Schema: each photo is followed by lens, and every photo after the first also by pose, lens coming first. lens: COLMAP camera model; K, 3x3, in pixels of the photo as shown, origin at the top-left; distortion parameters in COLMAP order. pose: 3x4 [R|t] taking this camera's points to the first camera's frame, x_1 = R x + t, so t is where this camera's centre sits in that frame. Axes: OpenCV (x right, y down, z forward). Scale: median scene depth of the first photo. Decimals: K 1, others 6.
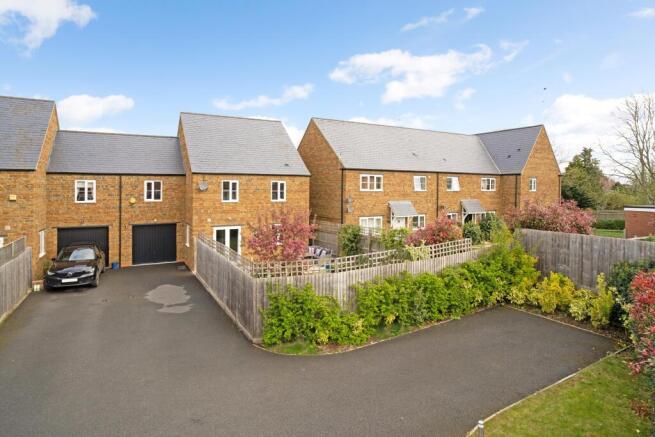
lens RADIAL K [[367.7, 0, 342.6], [0, 367.7, 222.3], [0, 0, 1]] dist [-0.001074, 0.000336]
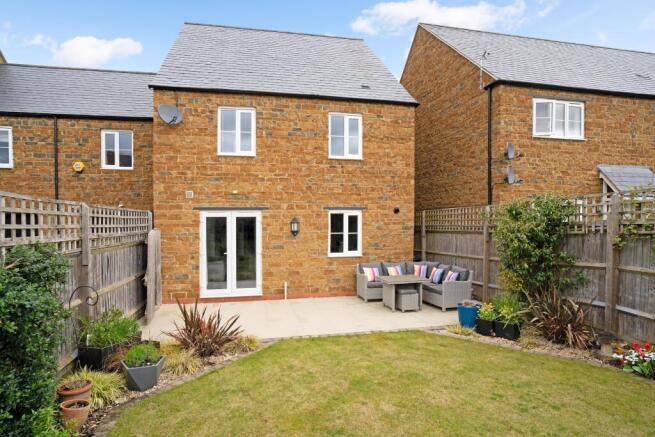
lens RADIAL K [[367.7, 0, 342.6], [0, 367.7, 222.3], [0, 0, 1]] dist [-0.001074, 0.000336]
pose [[0.958302, -0.013877, -0.285420, -0.051172], [-0.012114, 0.995949, -0.089097, 0.063486], [0.285501, 0.088839, 0.954252, 0.596792]]
